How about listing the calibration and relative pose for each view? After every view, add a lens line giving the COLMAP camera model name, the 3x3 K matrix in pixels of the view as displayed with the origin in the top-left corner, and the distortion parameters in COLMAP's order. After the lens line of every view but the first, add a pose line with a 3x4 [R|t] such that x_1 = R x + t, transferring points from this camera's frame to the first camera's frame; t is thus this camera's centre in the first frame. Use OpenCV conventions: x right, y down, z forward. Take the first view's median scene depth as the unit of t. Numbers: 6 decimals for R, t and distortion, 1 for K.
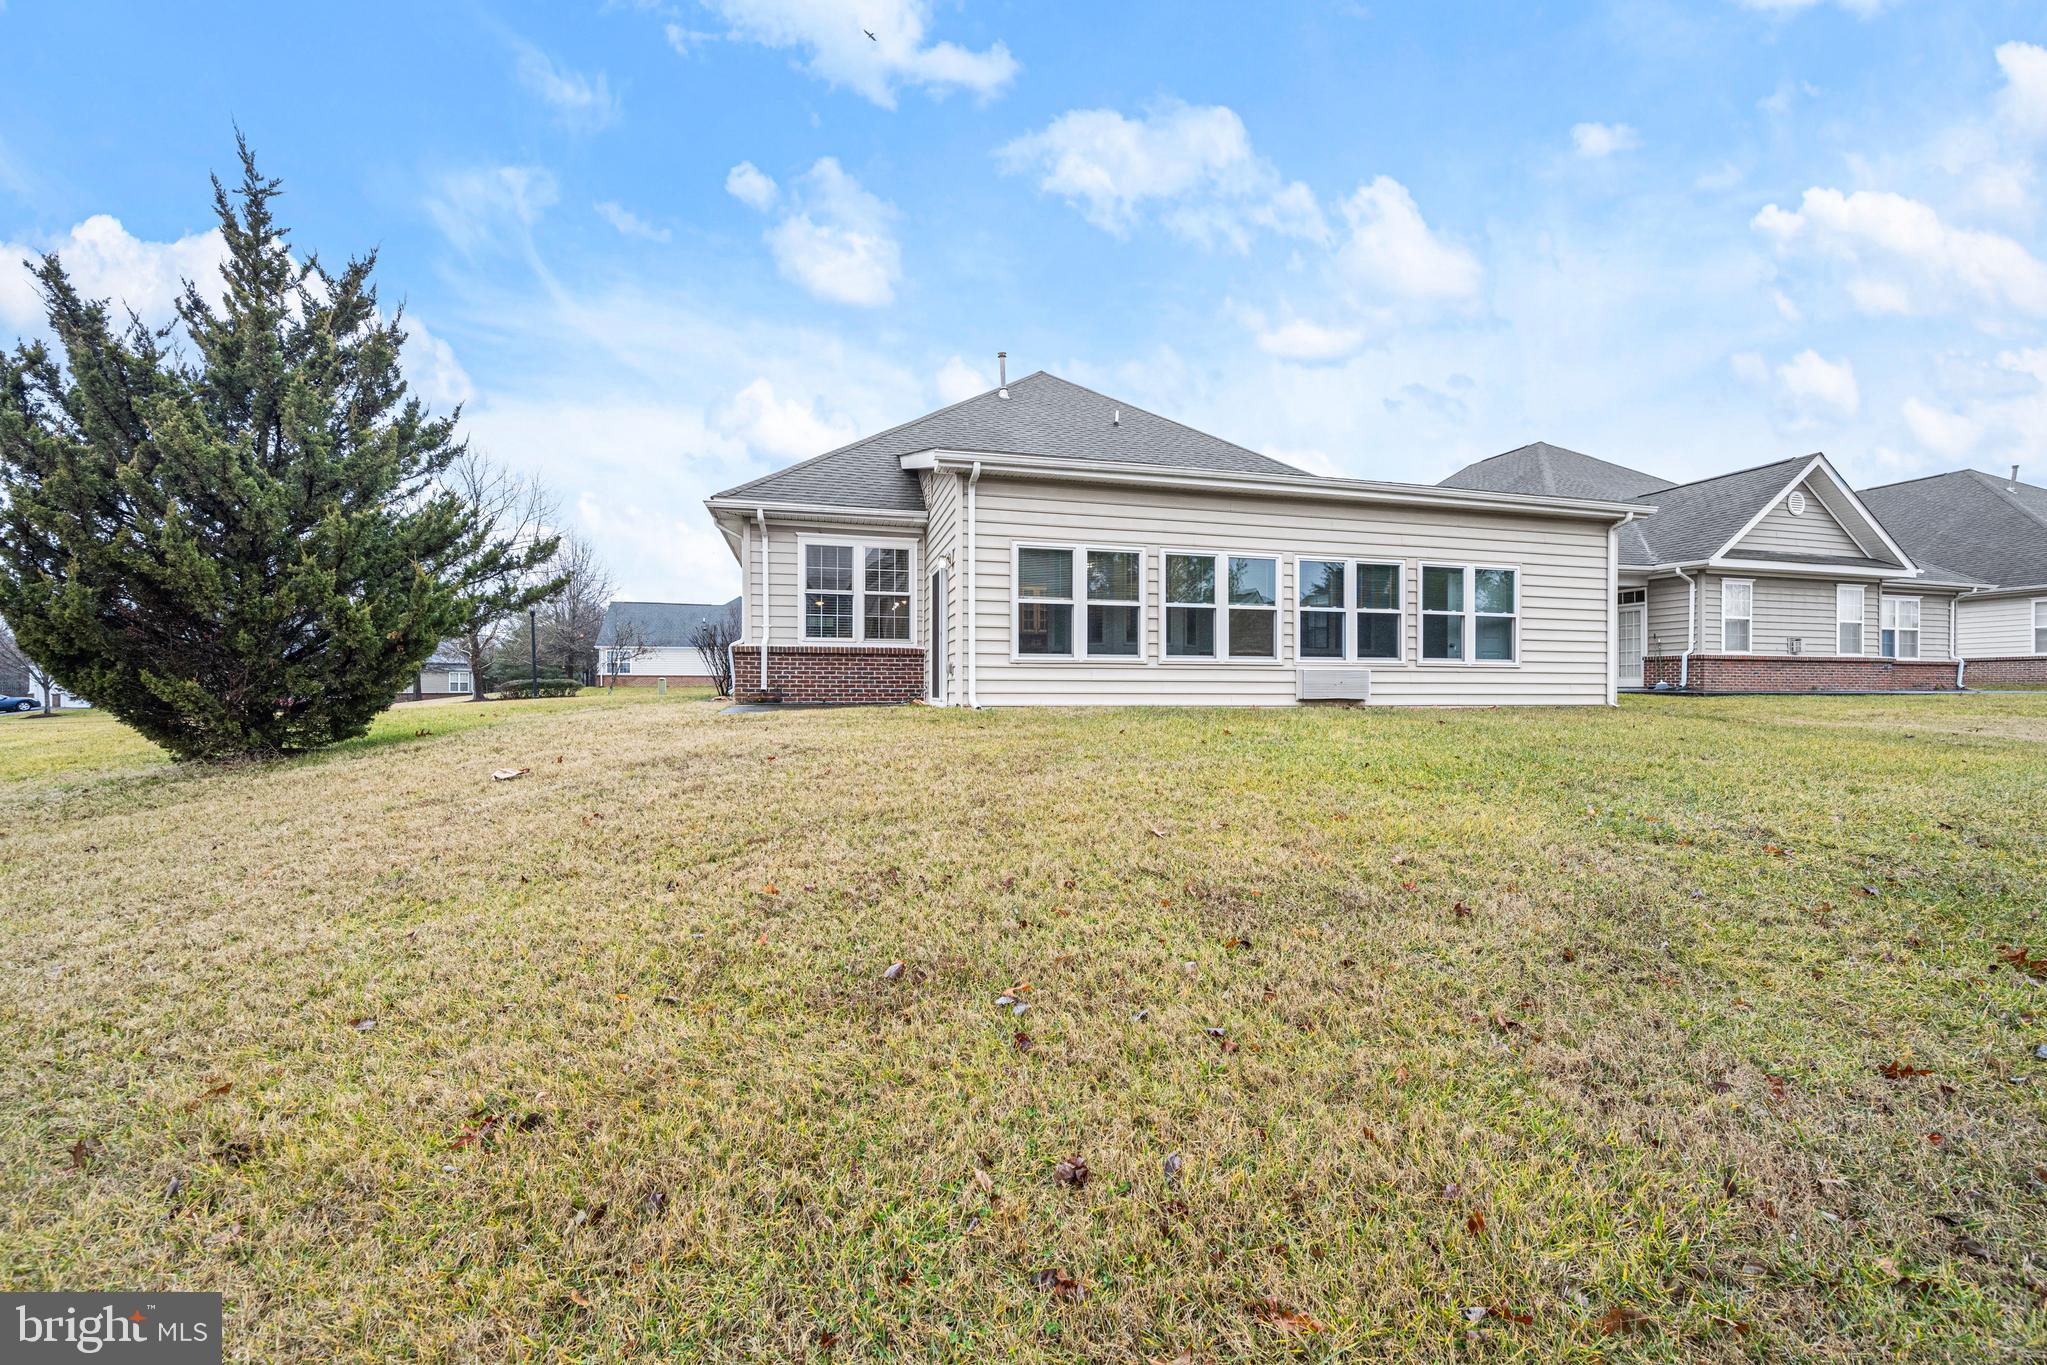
lens RADIAL K [[806.8, 0, 1004.7], [0, 806.8, 690.3], [0, 0, 1]] dist [-0.002949, -0.000222]
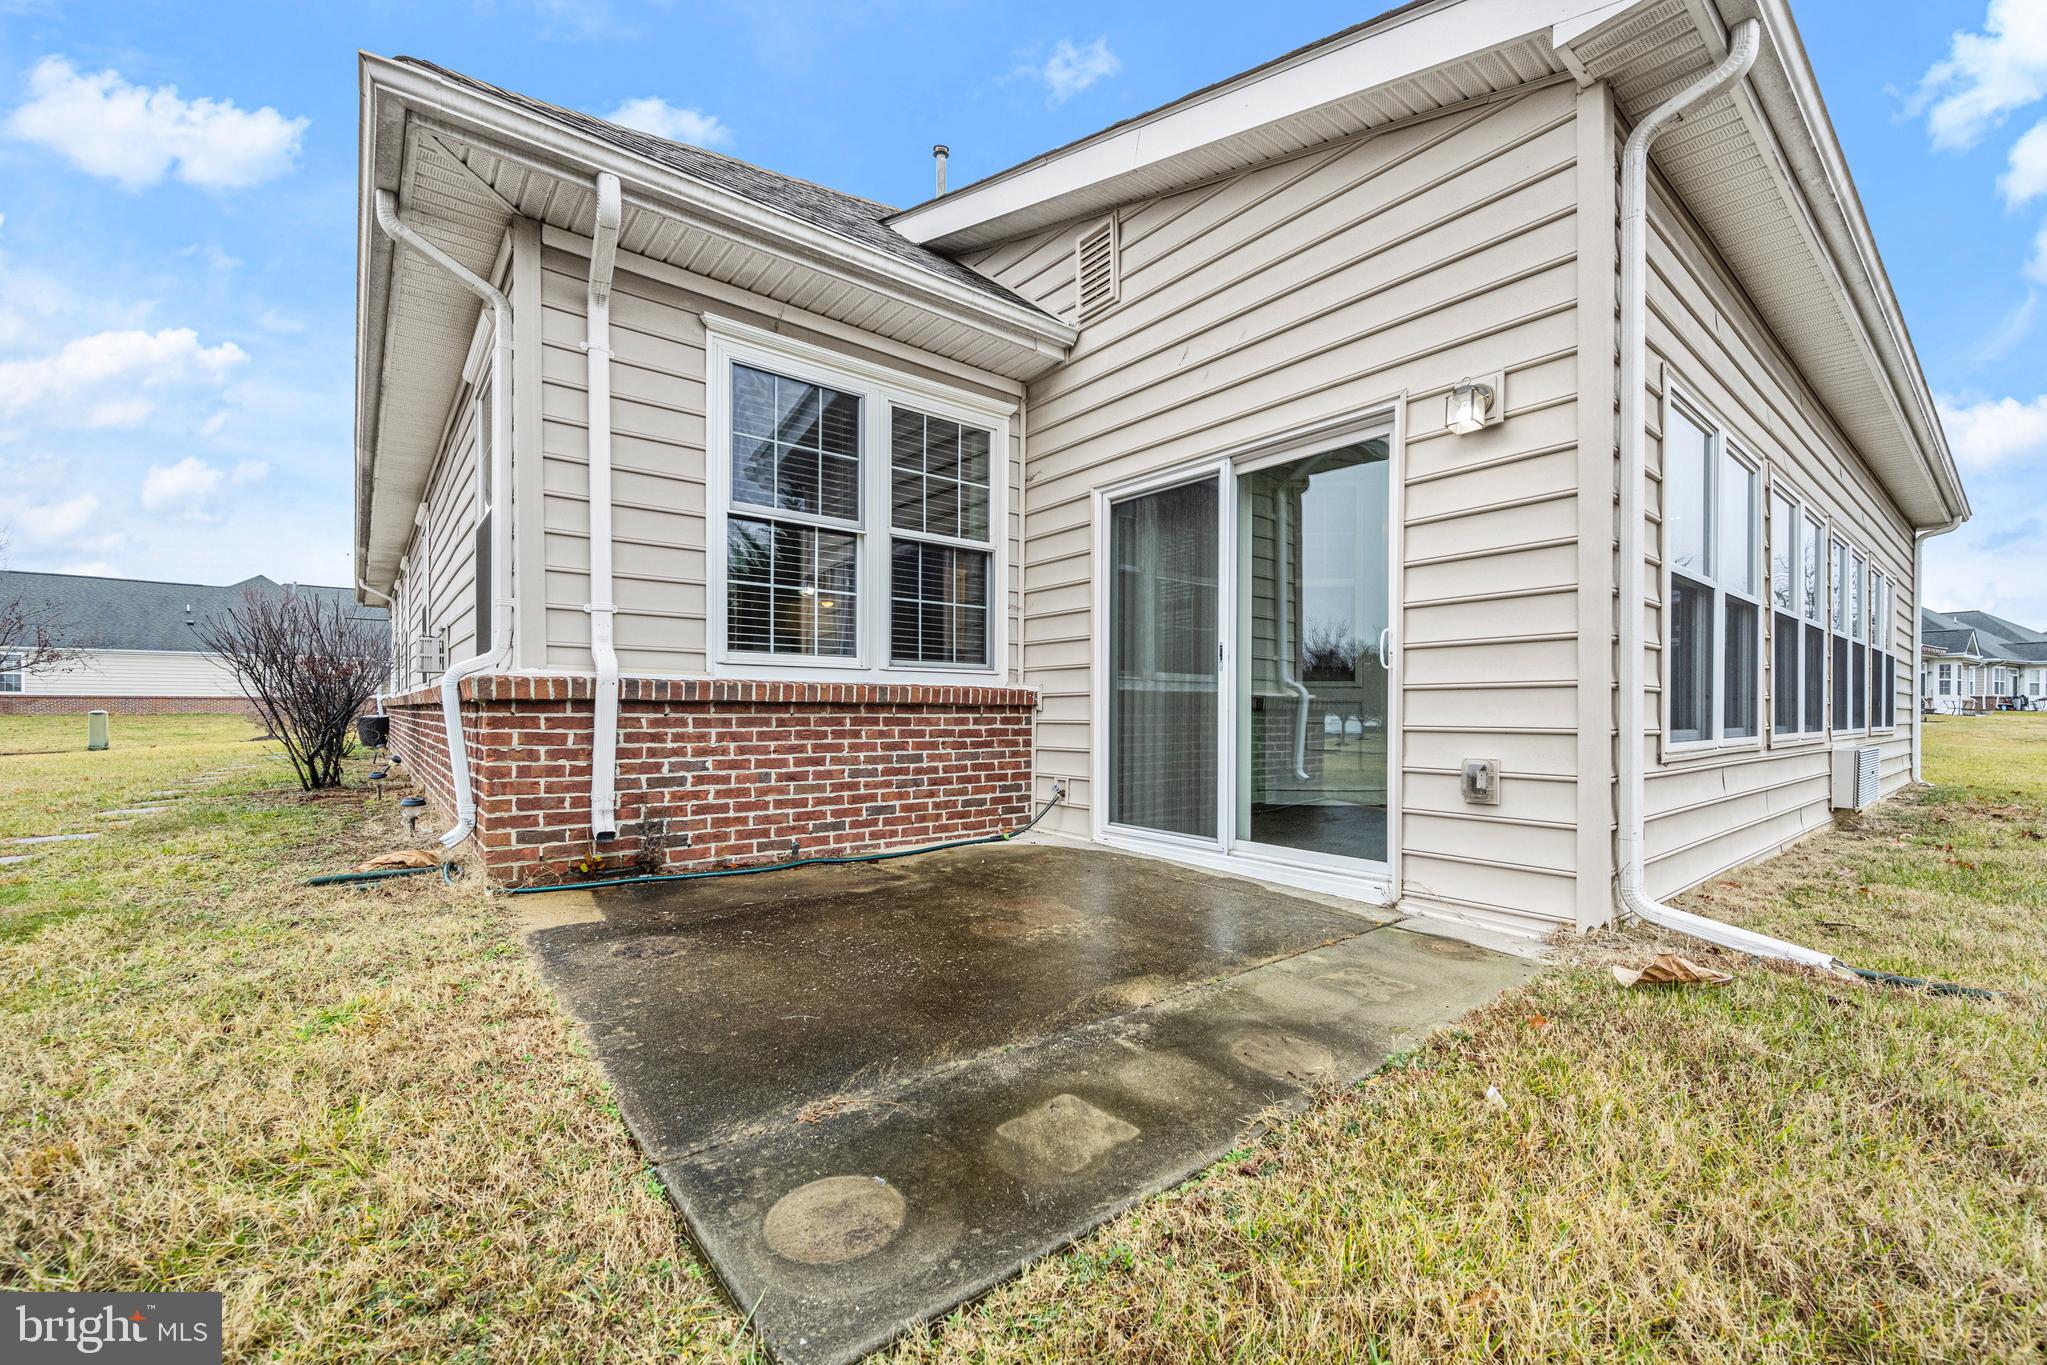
lens RADIAL K [[846.0, 0, 1032.9], [0, 846.0, 716.8], [0, 0, 1]] dist [0.001723, 0.000214]
pose [[0.907468, 0.000621, 0.420120, -0.304331], [-0.003115, 0.999981, 0.005252, -0.045801], [-0.420109, -0.006074, 0.907453, 0.705328]]
